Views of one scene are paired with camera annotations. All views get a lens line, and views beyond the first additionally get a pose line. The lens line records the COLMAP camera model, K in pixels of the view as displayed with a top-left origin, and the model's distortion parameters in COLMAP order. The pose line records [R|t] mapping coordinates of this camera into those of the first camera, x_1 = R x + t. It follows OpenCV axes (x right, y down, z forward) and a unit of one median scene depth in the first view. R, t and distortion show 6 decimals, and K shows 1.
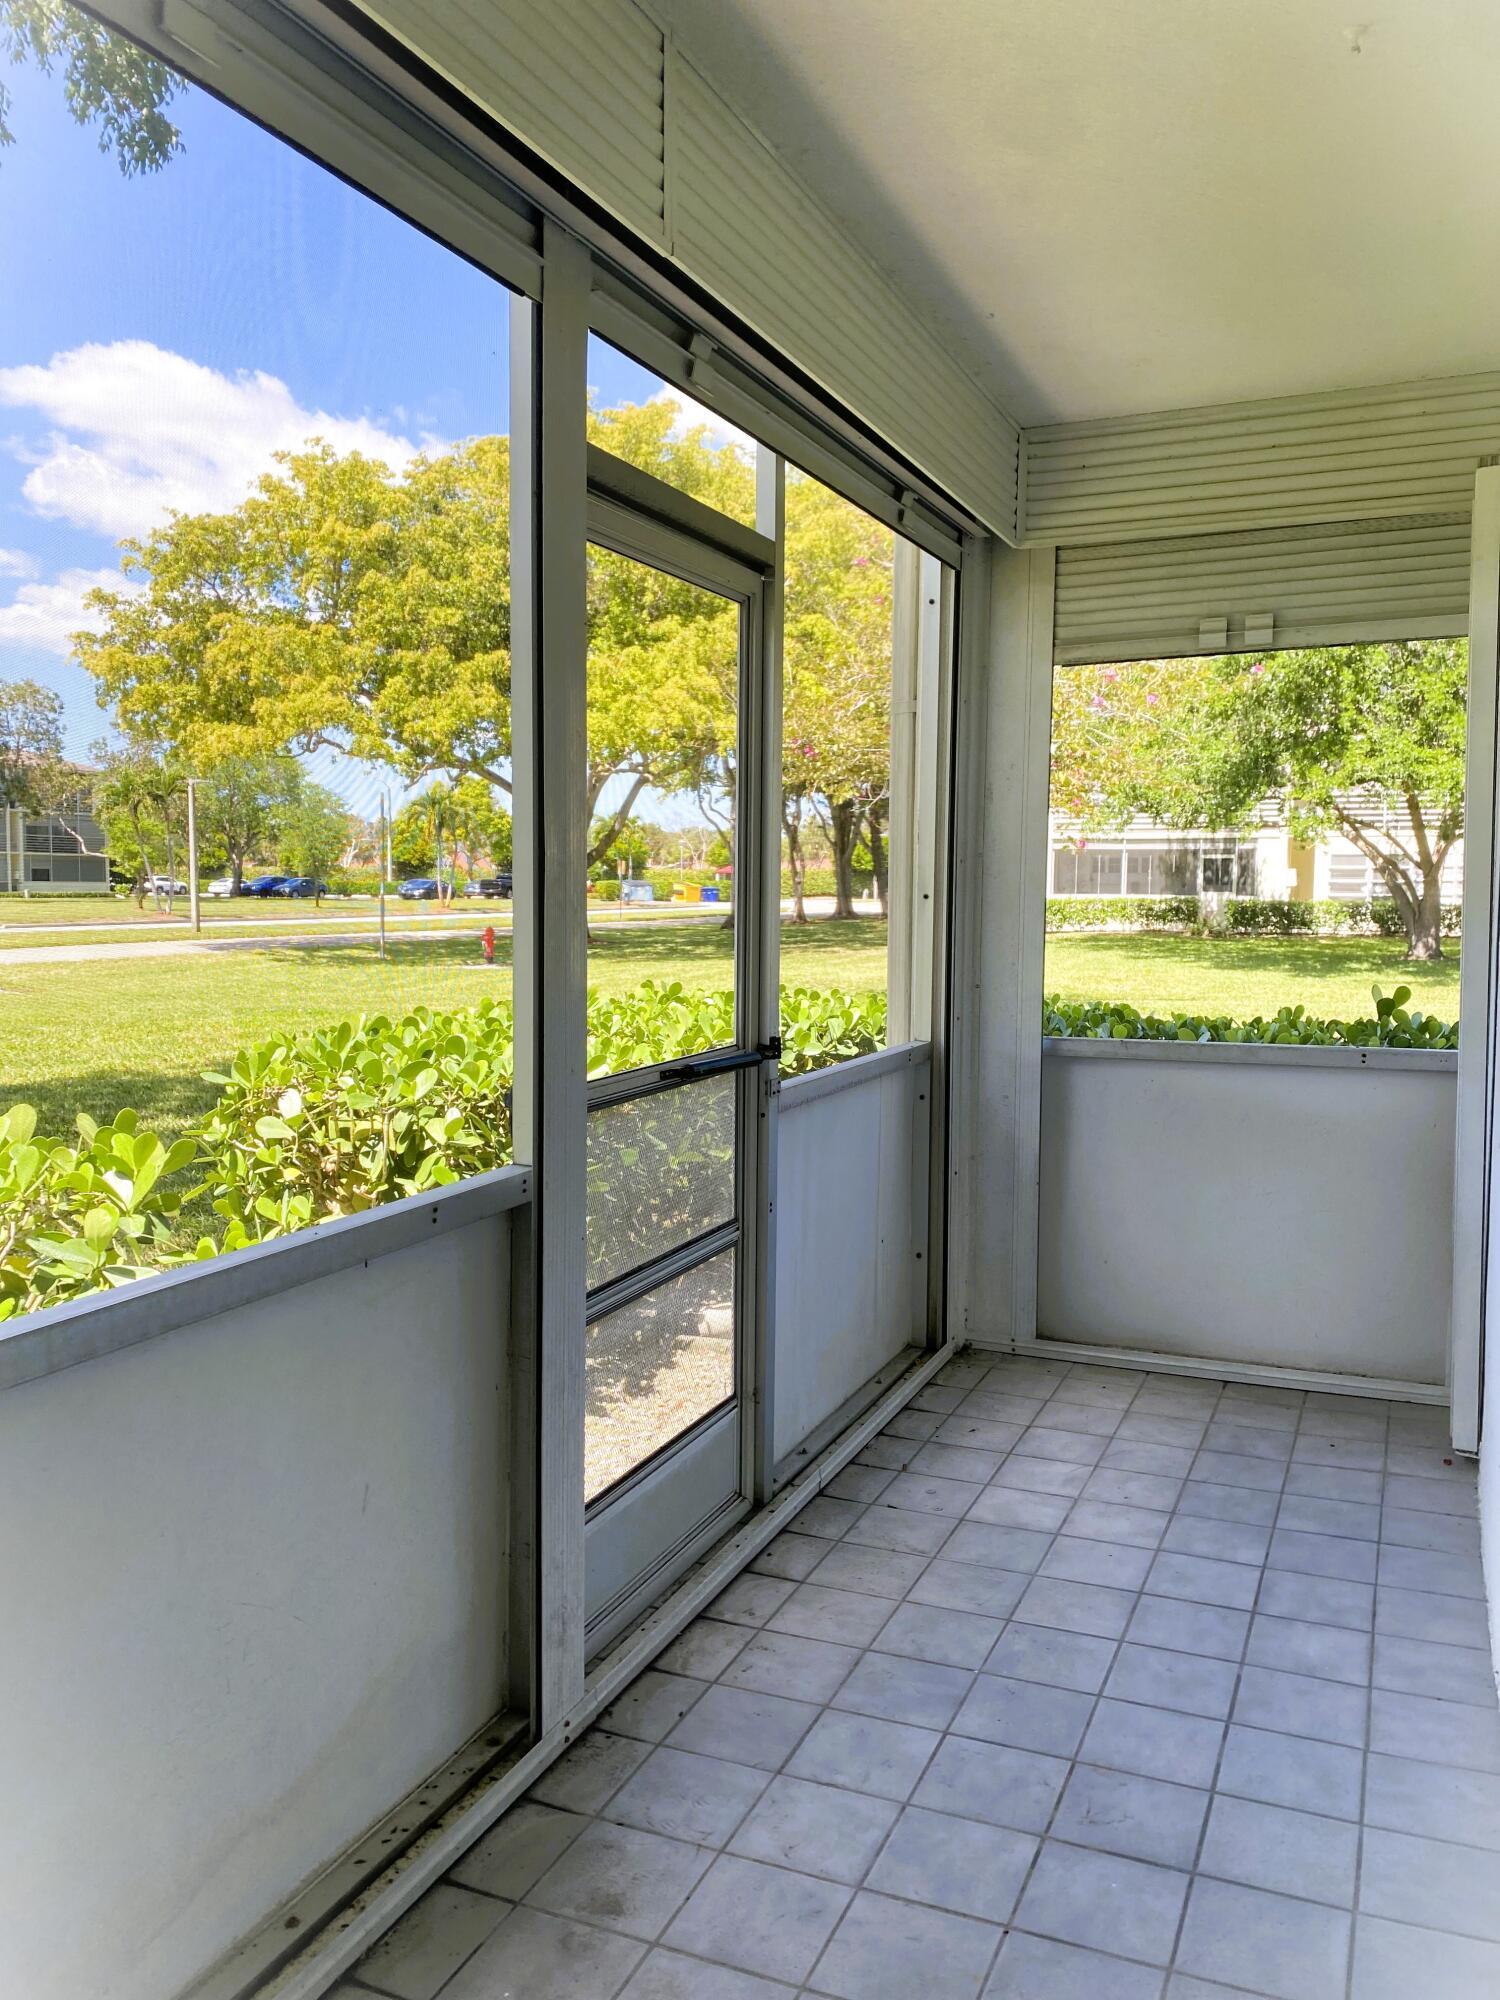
lens RADIAL K [[1533.0, 0, 738.0], [0, 1533.0, 979.4], [0, 0, 1]] dist [0.048582, -0.052038]
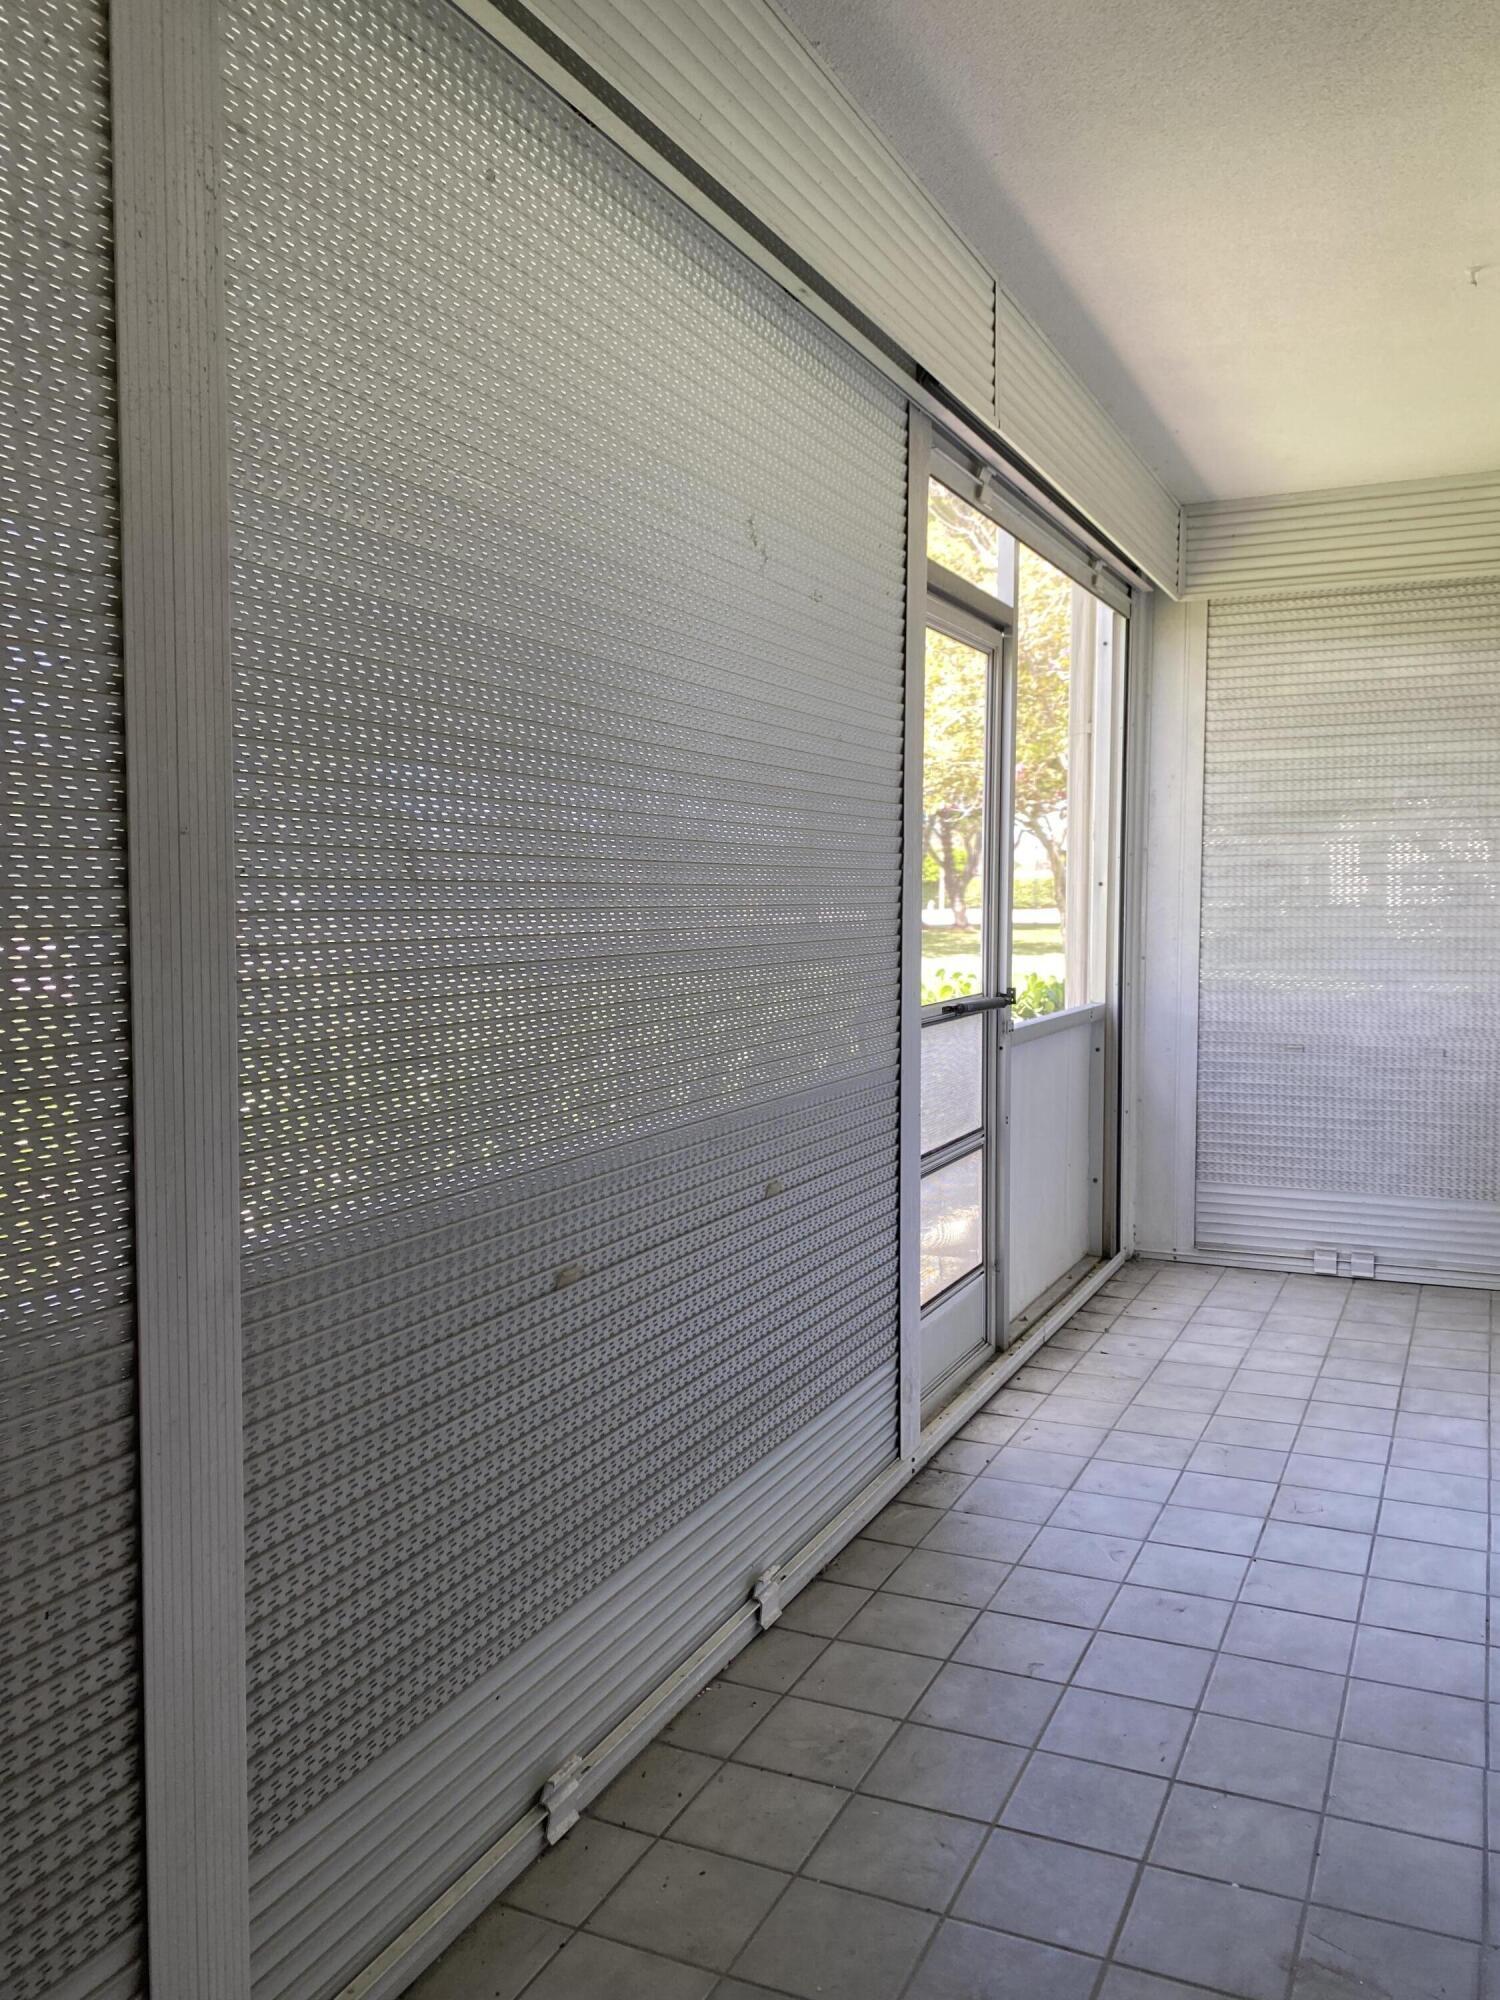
lens RADIAL K [[1650.6, 0, 747.1], [0, 1650.6, 975.4], [0, 0, 1]] dist [0.121607, -0.158271]
pose [[0.999996, -0.002797, 0.001026, -0.200512], [0.002816, 0.999814, -0.019089, 0.053739], [-0.000973, 0.019092, 0.999817, -0.400934]]
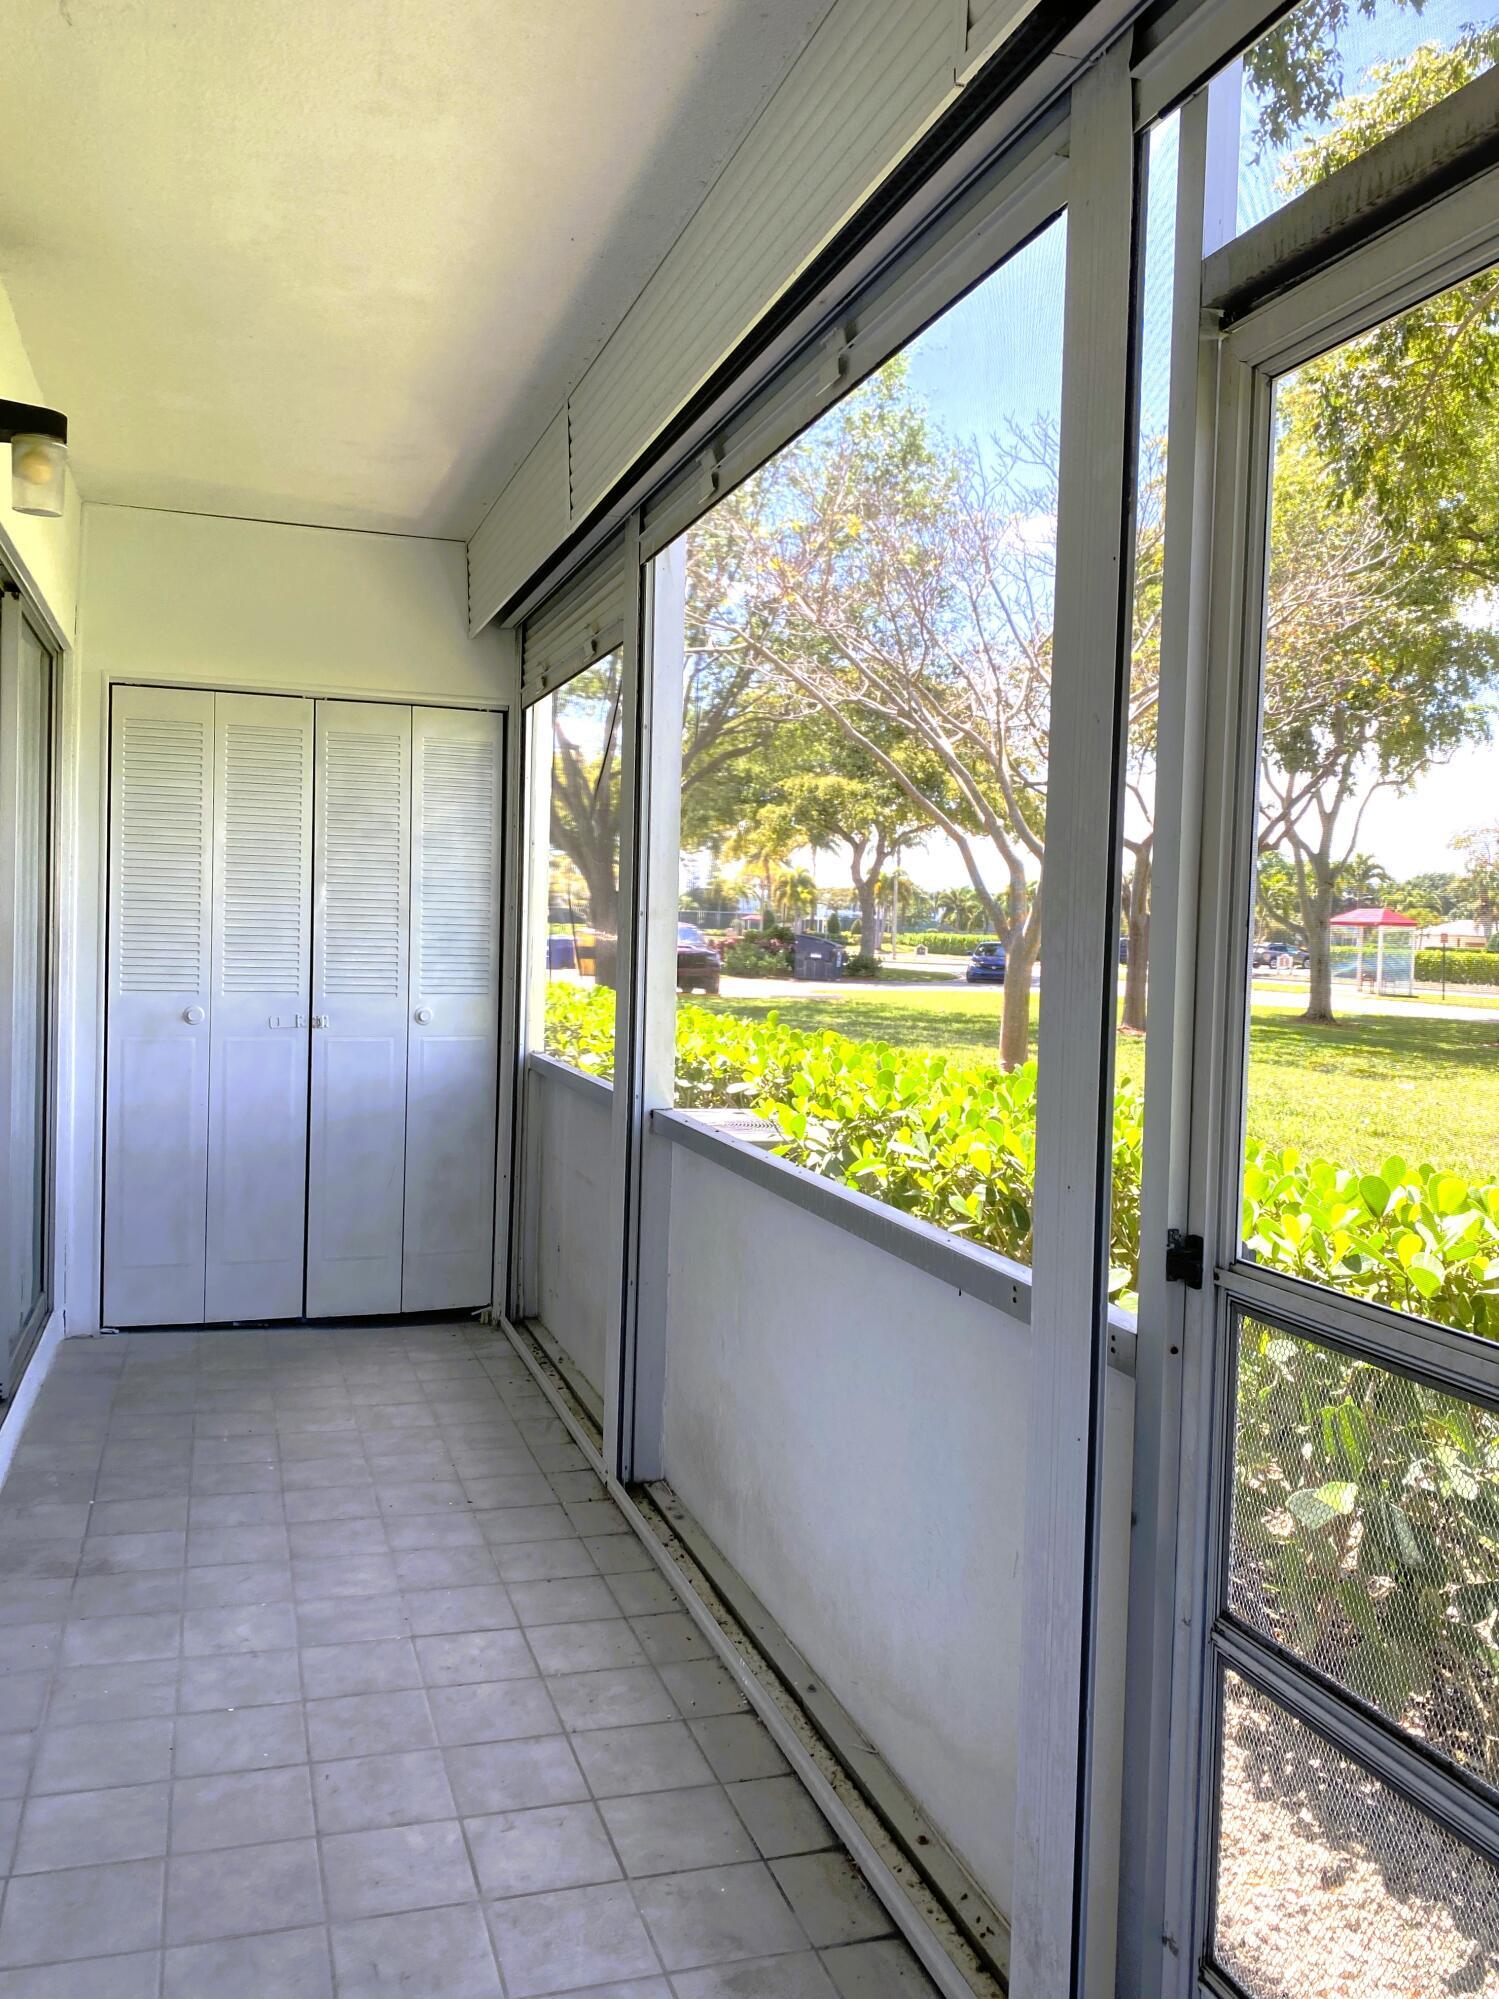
lens RADIAL K [[1532.2, 0, 737.5], [0, 1532.2, 978.9], [0, 0, 1]] dist [0.048582, -0.052038]
pose [[-0.729716, -0.003713, -0.683740, 0.382893], [-0.078722, 0.993792, 0.078619, -0.063939], [0.679203, 0.111195, -0.725478, 1.076044]]
